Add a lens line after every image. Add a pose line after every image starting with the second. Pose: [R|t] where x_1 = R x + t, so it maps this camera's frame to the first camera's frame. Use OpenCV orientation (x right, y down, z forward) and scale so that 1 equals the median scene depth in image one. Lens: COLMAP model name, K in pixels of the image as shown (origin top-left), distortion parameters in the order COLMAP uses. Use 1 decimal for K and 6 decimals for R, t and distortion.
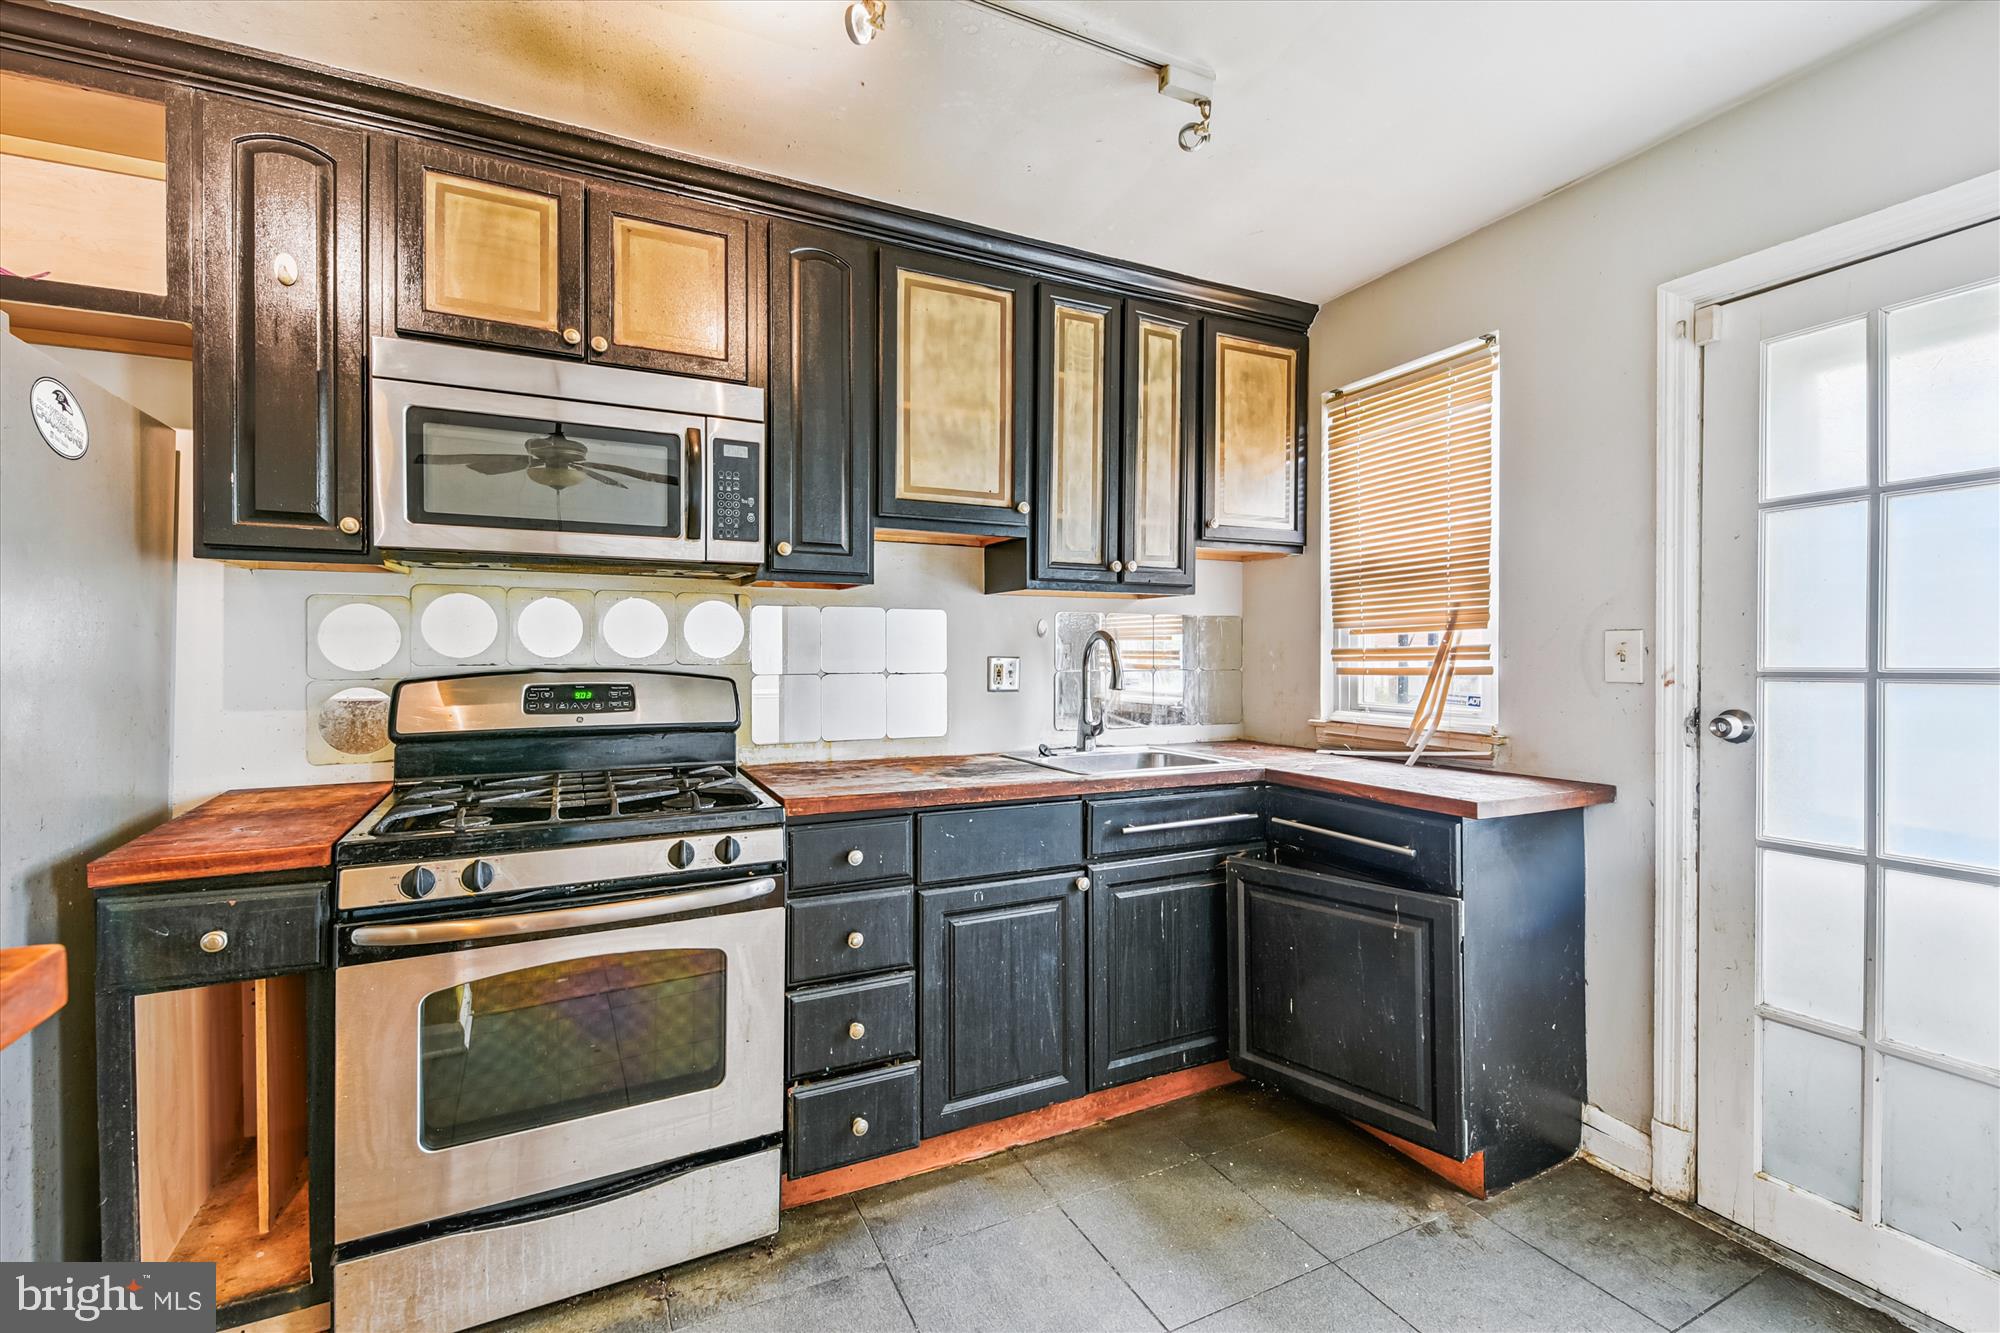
lens RADIAL K [[847.4, 0, 1004.6], [0, 847.4, 656.4], [0, 0, 1]] dist [0.013855, -0.001523]
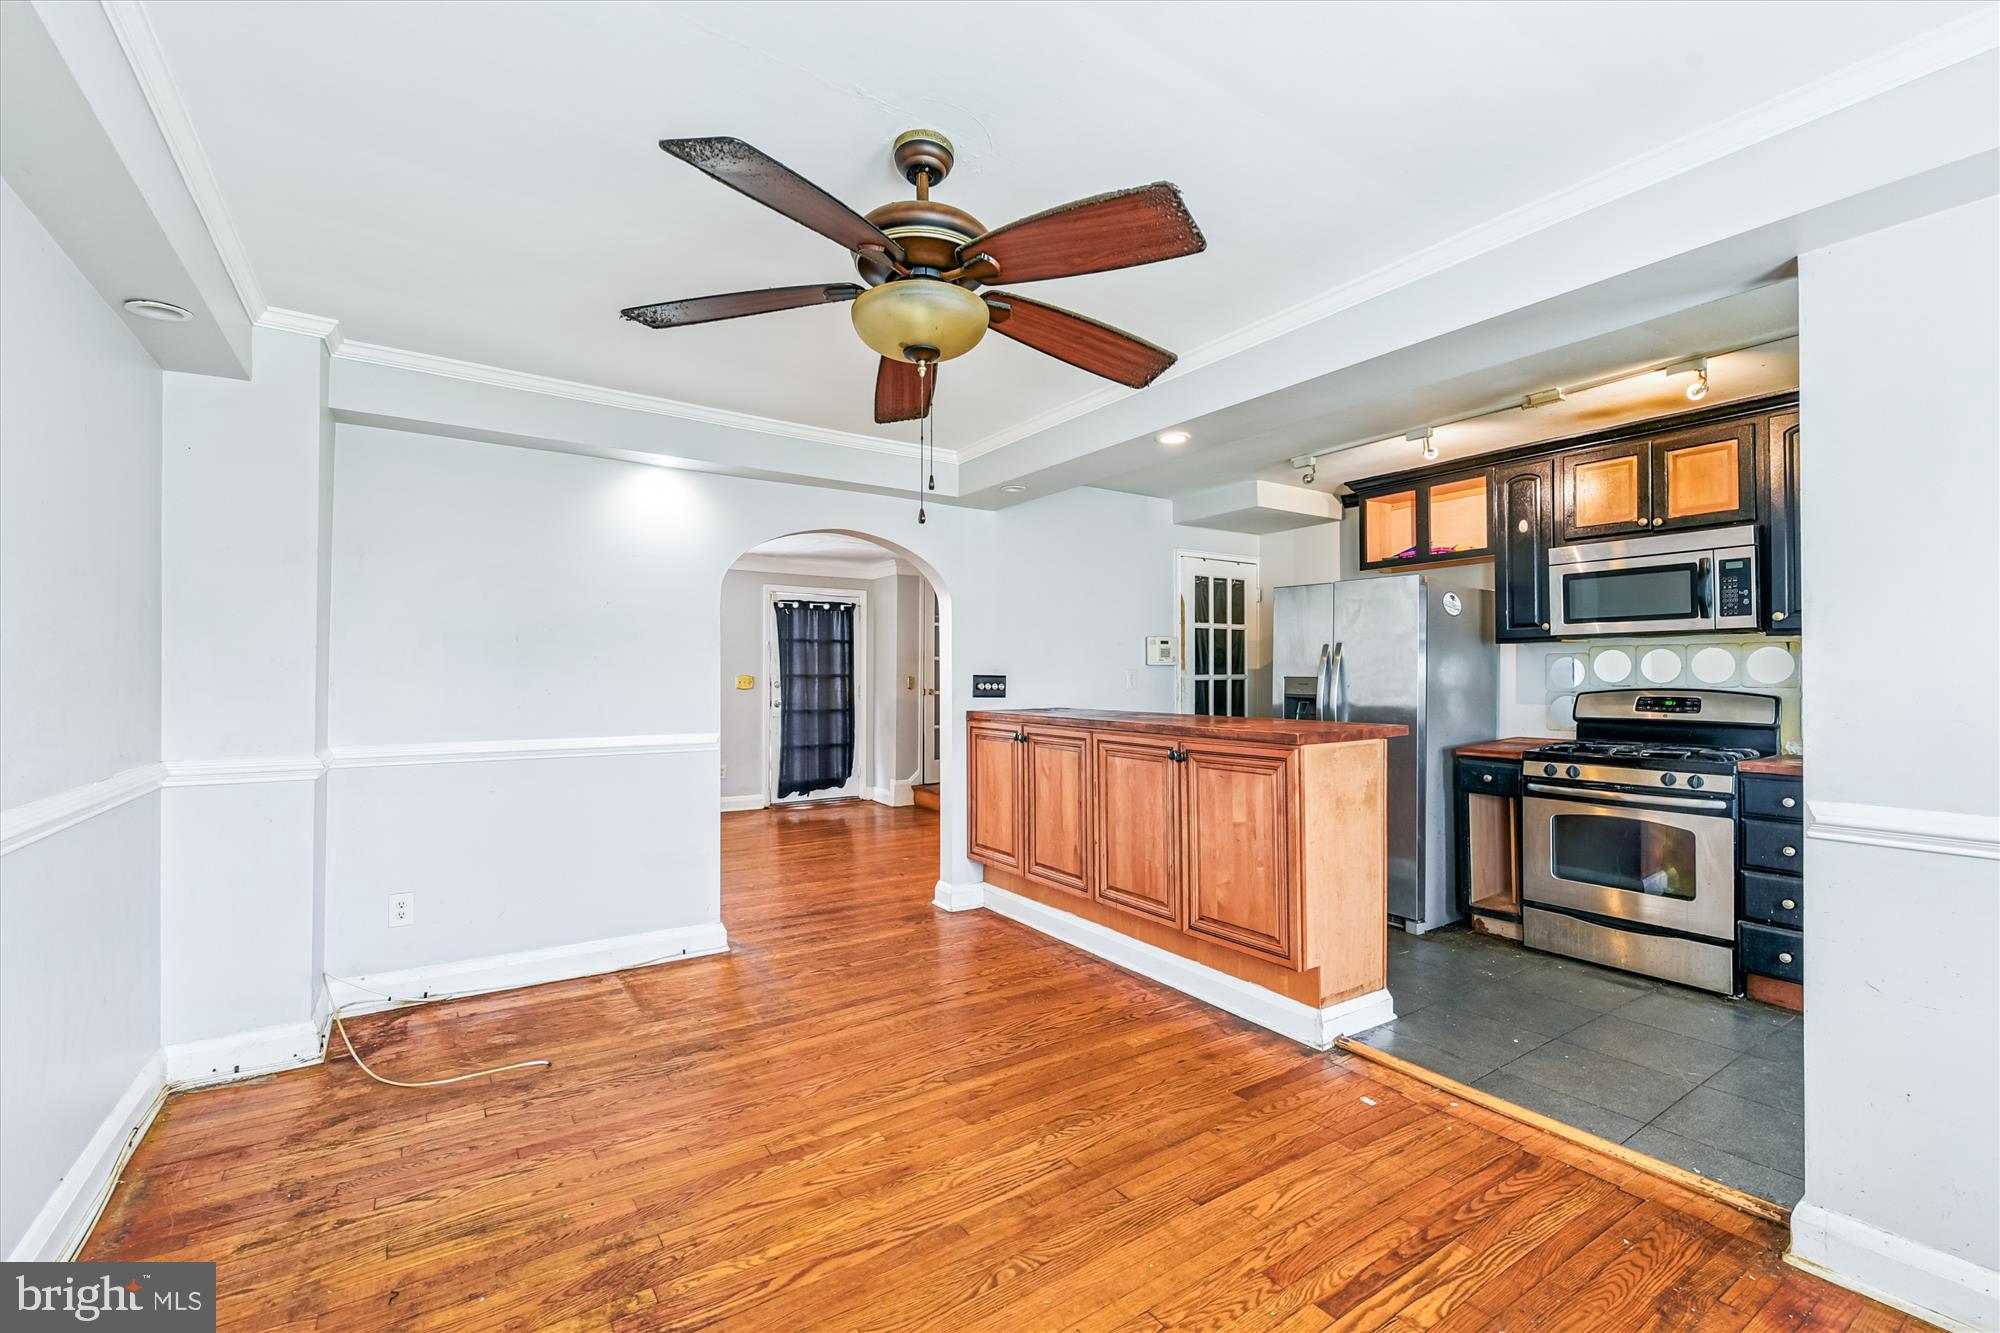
lens RADIAL K [[847.4, 0, 1011.3], [0, 847.4, 671.7], [0, 0, 1]] dist [0.013855, -0.001523]
pose [[0.153860, -0.006731, -0.988070, 1.105512], [-0.003702, 0.999966, -0.007389, -0.003091], [0.988086, 0.004795, 0.153830, -0.688403]]
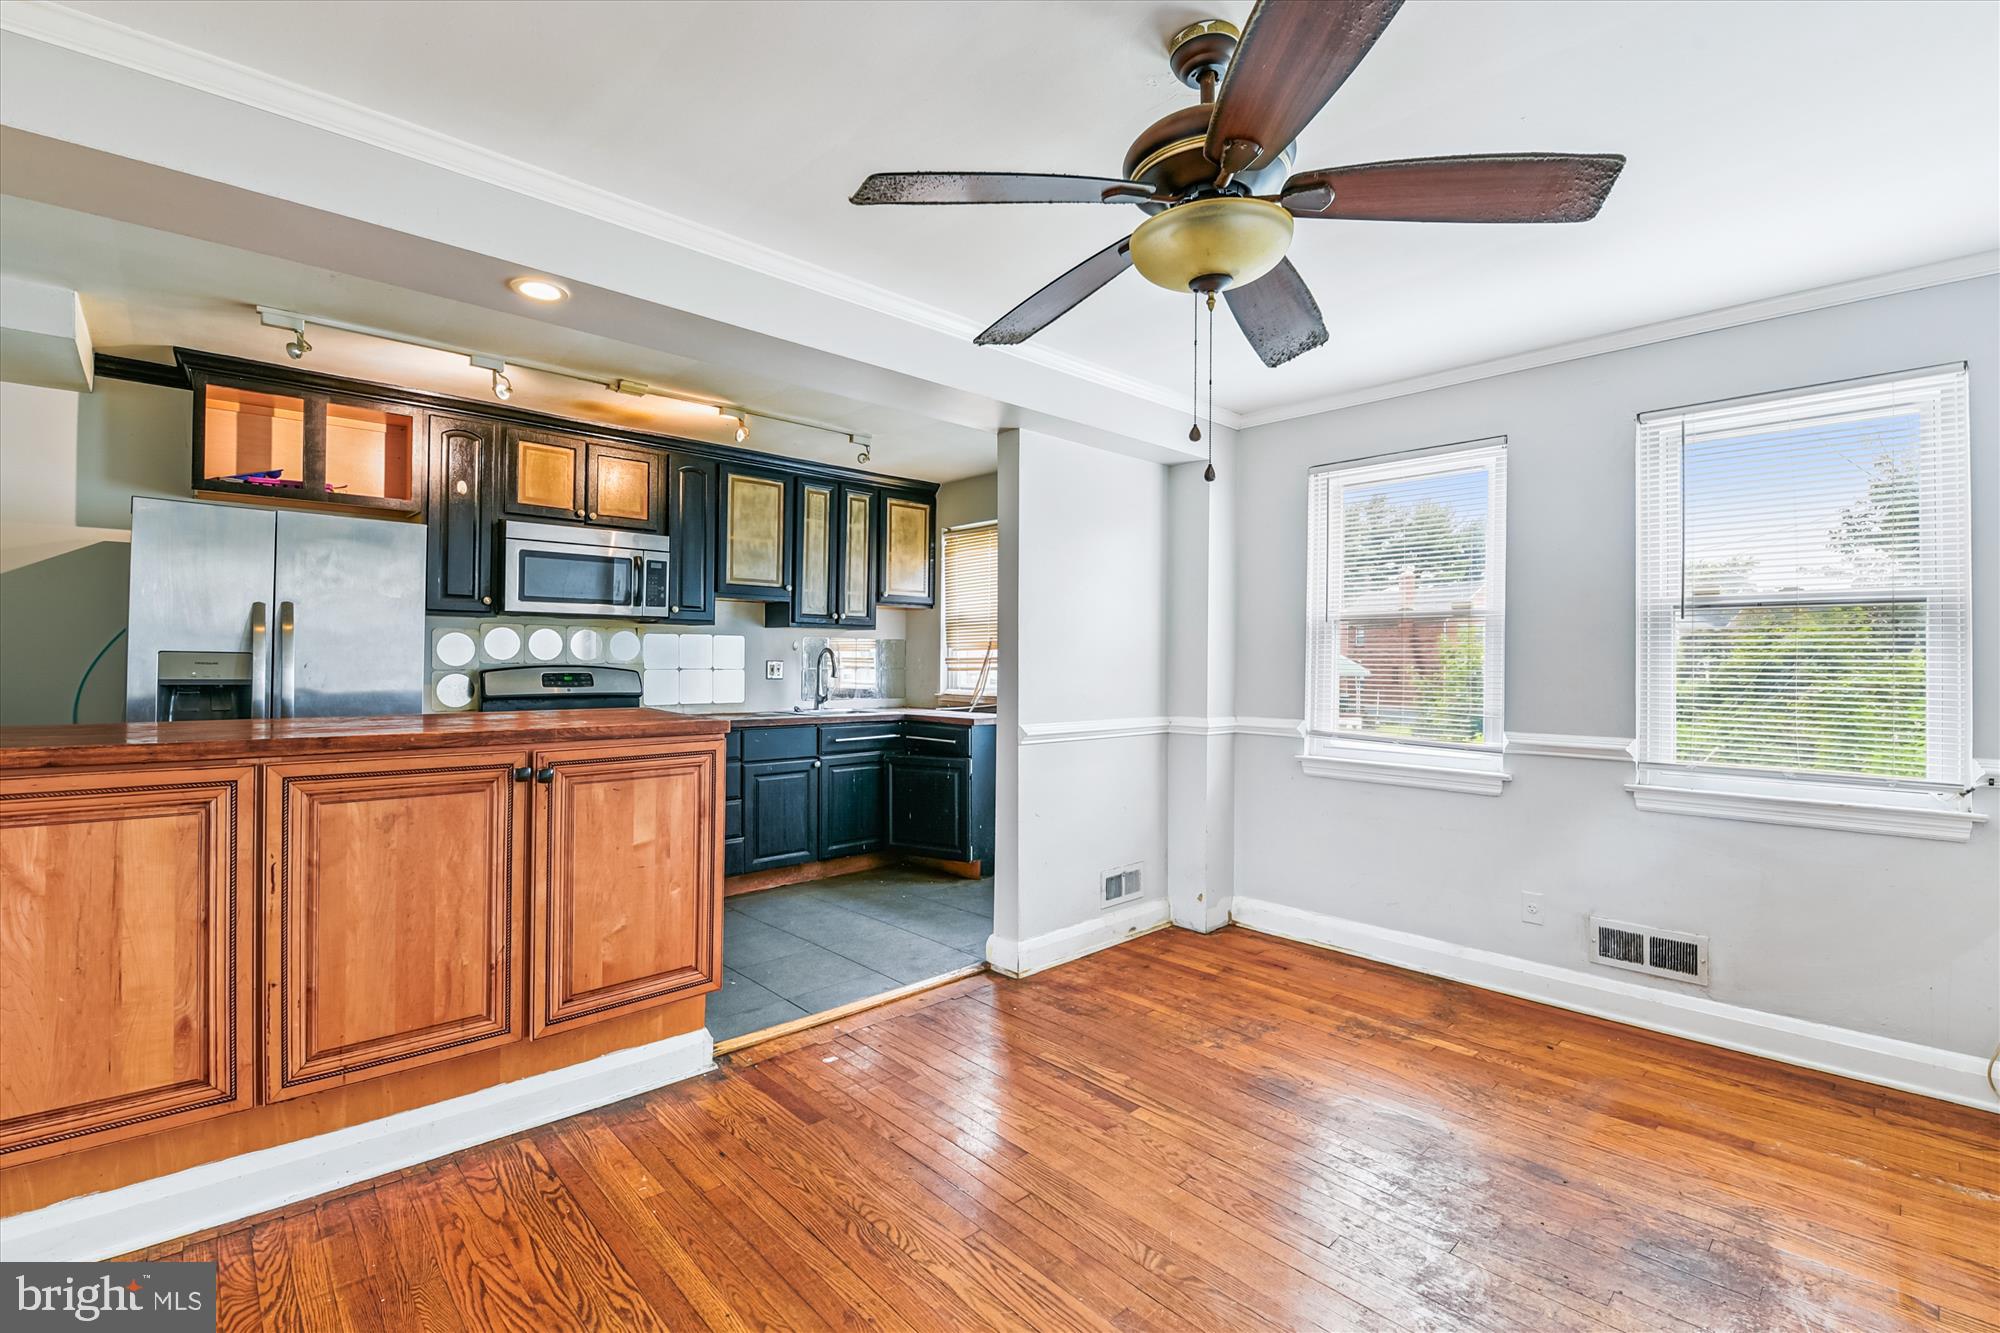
lens RADIAL K [[881.1, 0, 1003.0], [0, 881.1, 659.7], [0, 0, 1]] dist [-0.007648, -0.001859]
pose [[0.954764, 0.006790, 0.297286, -0.127156], [-0.006425, 0.999977, -0.002207, -0.001024], [-0.297294, 0.000198, 0.954786, -1.310544]]
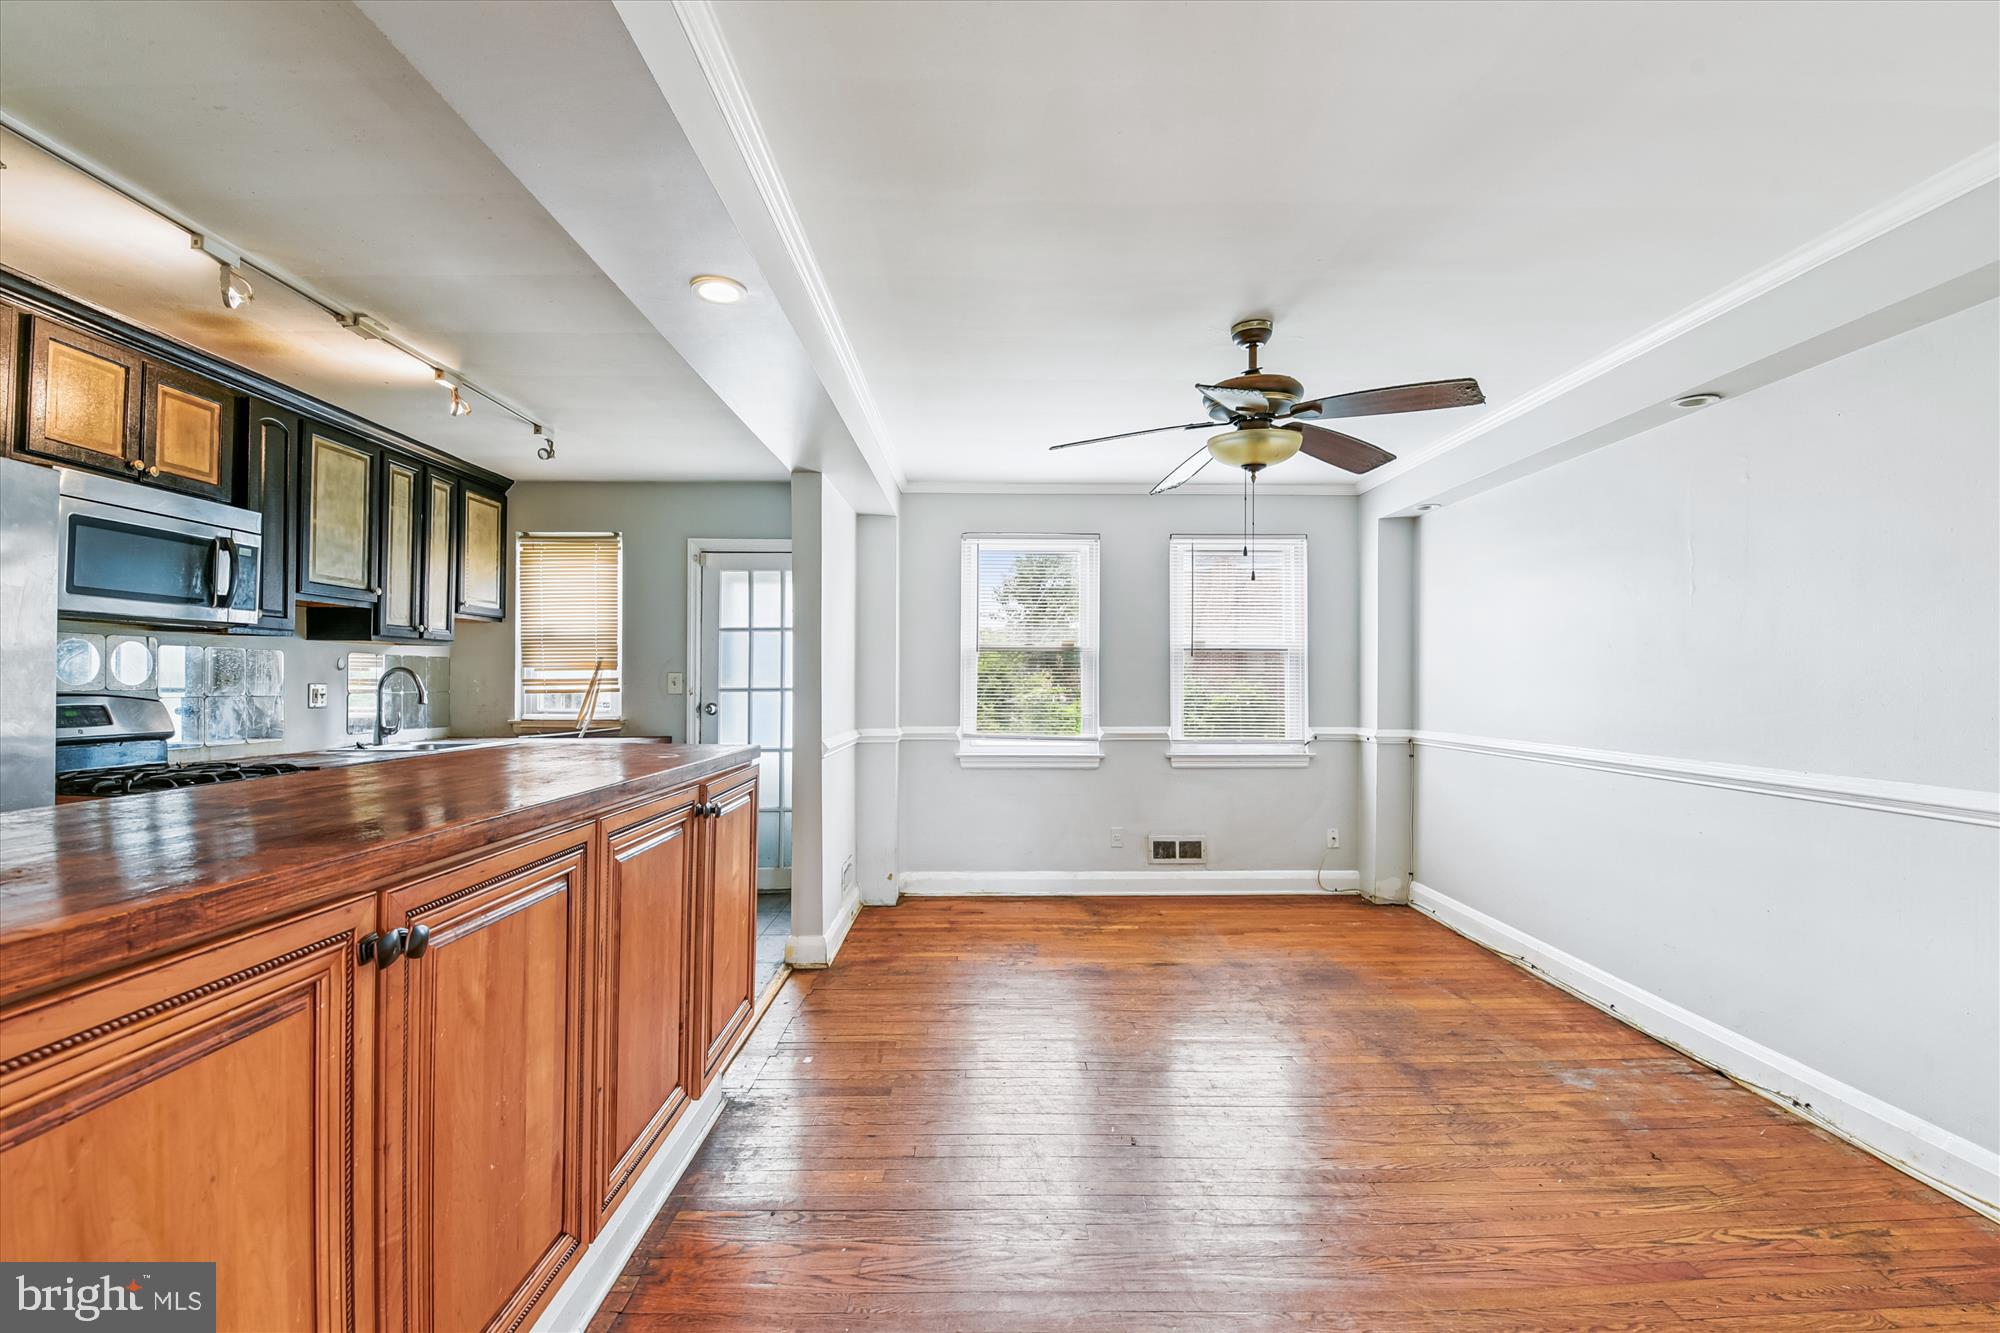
lens RADIAL K [[881.1, 0, 1004.3], [0, 881.1, 676.7], [0, 0, 1]] dist [-0.007648, -0.001859]
pose [[0.417935, 0.005582, 0.908460, -1.100931], [-0.000575, 0.999983, -0.005880, -0.004464], [-0.908477, 0.001935, 0.417931, -0.858210]]
